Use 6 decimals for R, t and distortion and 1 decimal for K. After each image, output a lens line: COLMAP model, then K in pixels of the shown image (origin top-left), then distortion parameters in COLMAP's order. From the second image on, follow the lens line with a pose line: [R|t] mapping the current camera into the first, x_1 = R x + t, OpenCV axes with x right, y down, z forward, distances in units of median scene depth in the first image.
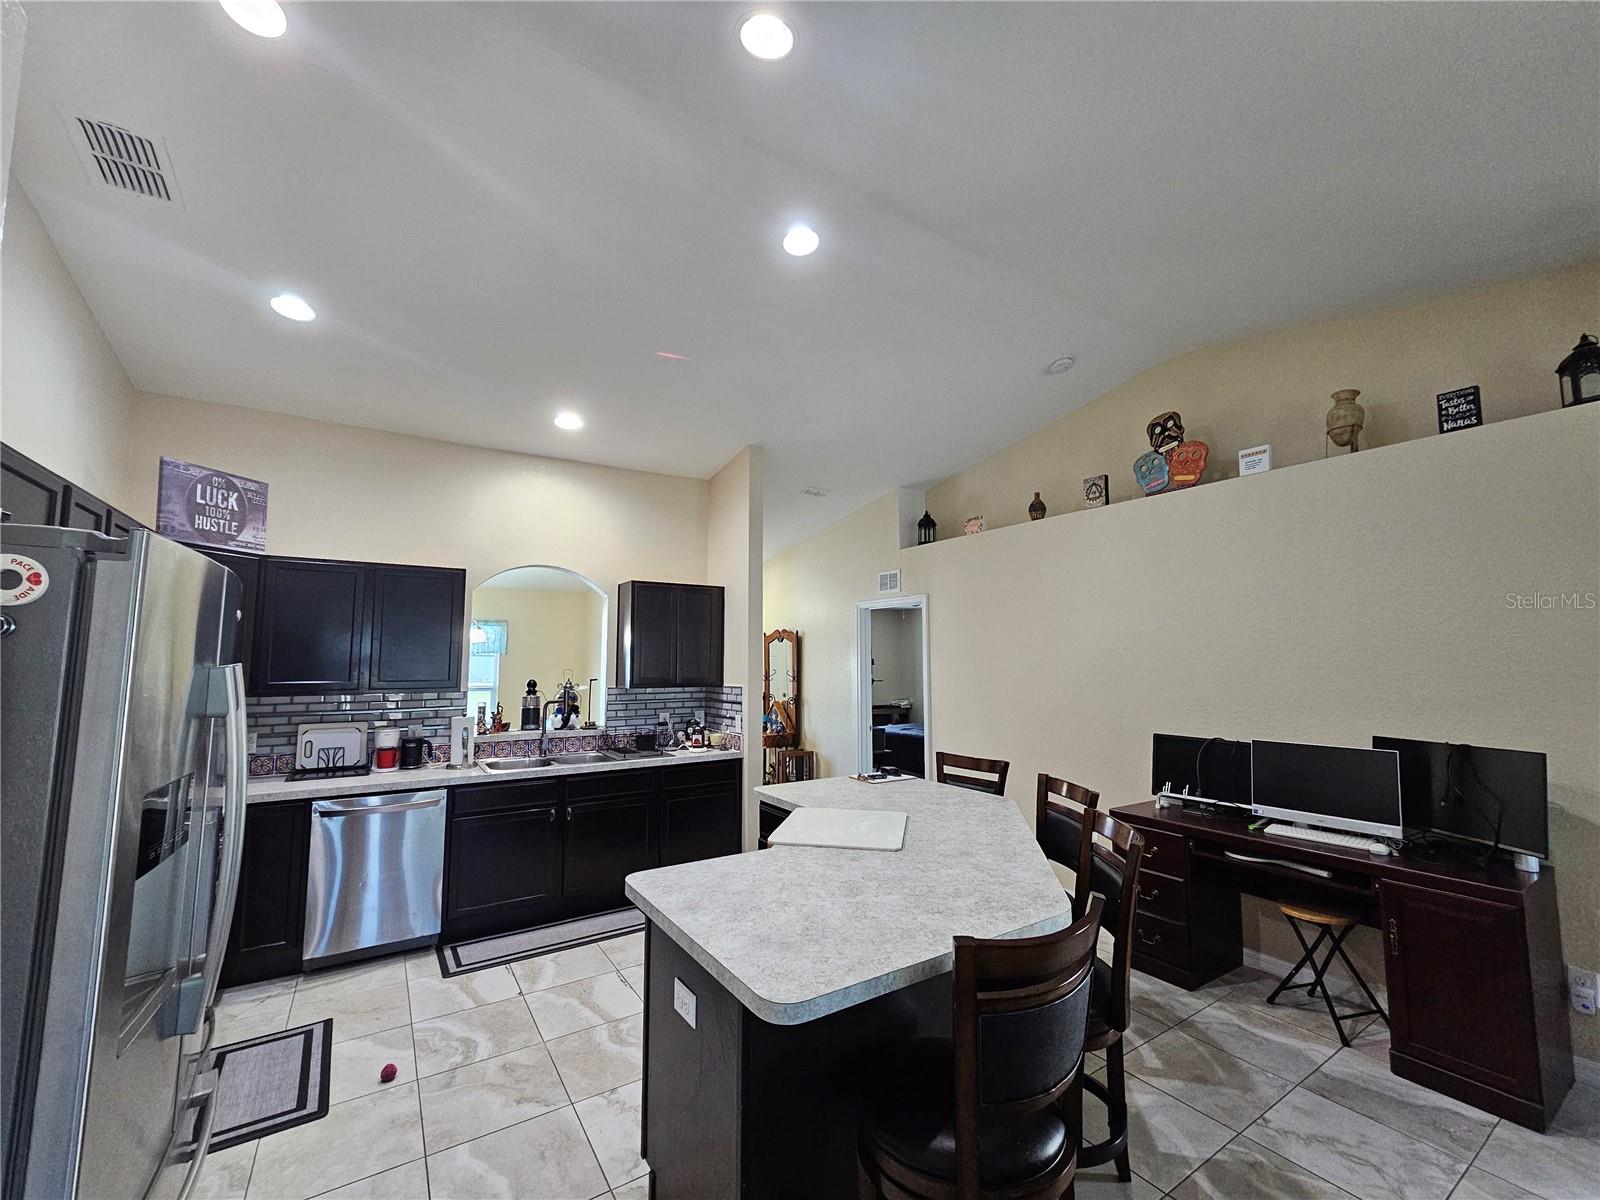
lens RADIAL K [[640.0, 0, 799.0], [0, 640.0, 600.5], [0, 0, 1]] dist [-0.008478, -0.000014]
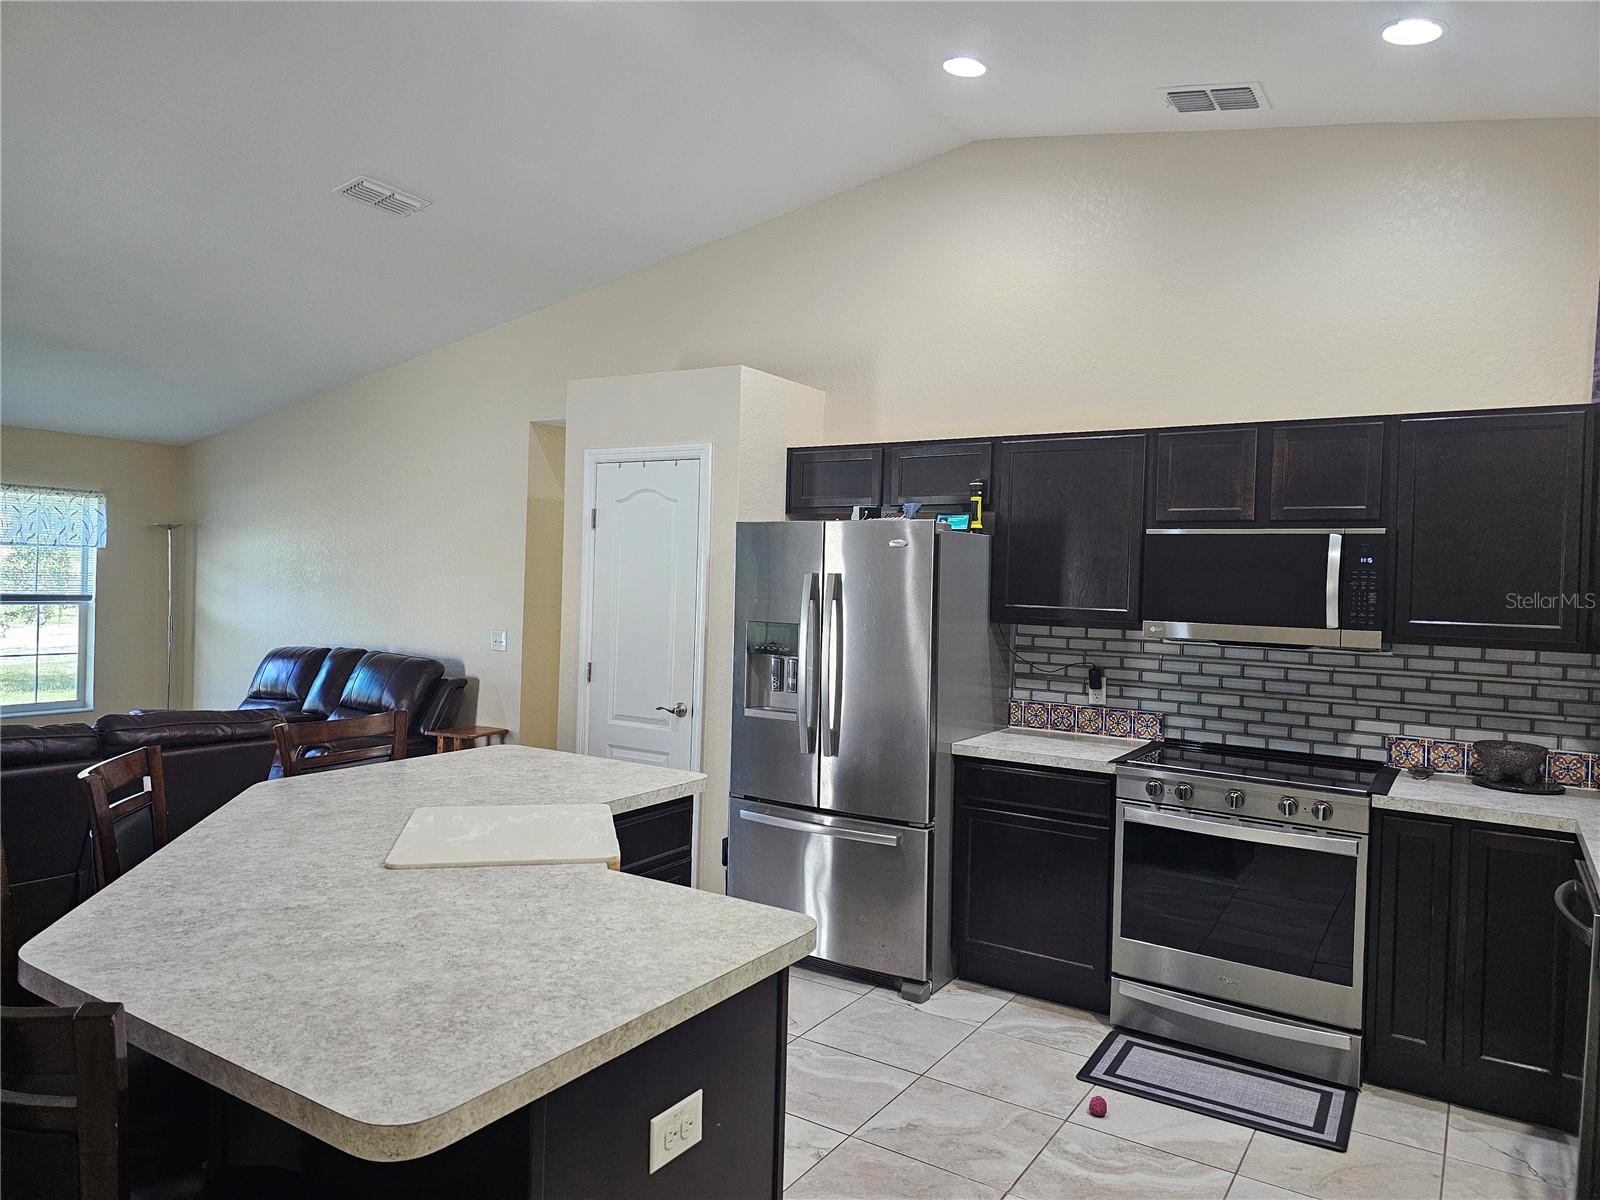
lens RADIAL K [[1089.5, 0, 797.8], [0, 1089.5, 602.8], [0, 0, 1]] dist [0.019510, -0.000646]
pose [[-0.910654, -0.016436, -0.412844, 0.186782], [0.011017, 0.997887, -0.064029, 0.214133], [0.413024, -0.062857, -0.908548, 2.034724]]
